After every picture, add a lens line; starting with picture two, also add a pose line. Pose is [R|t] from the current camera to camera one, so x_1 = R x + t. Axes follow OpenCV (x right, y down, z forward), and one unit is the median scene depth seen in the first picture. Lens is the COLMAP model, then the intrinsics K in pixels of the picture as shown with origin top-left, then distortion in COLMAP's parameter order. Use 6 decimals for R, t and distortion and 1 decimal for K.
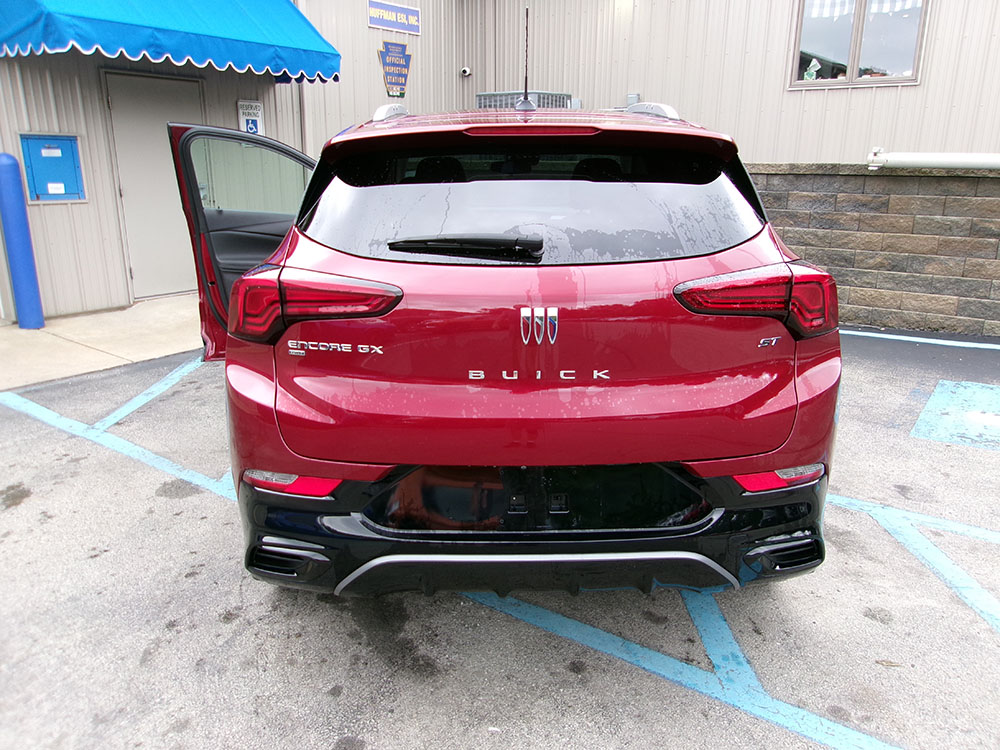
lens RADIAL K [[769.8, 0, 503.5], [0, 769.8, 377.7], [0, 0, 1]] dist [-0.037110, 0.054785]
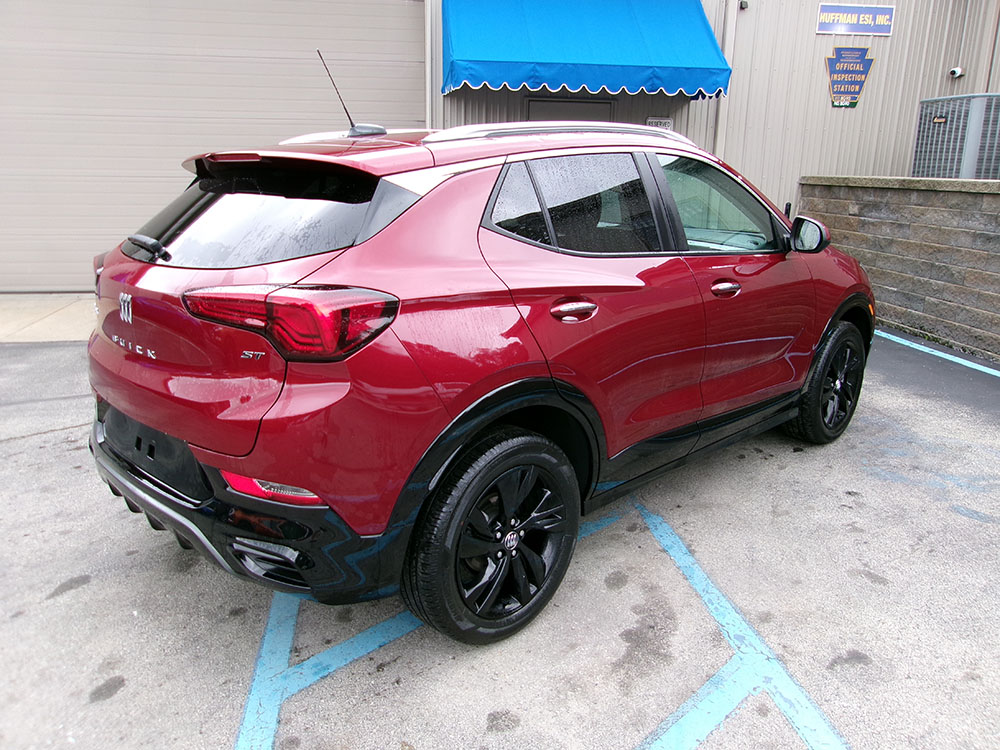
lens RADIAL K [[769.8, 0, 502.4], [0, 769.8, 372.9], [0, 0, 1]] dist [-0.037110, 0.054785]
pose [[0.707421, 0.189366, -0.680952, 0.260008], [-0.202361, 0.977374, 0.061571, -0.031115], [0.677204, 0.094242, 0.729735, 0.090625]]
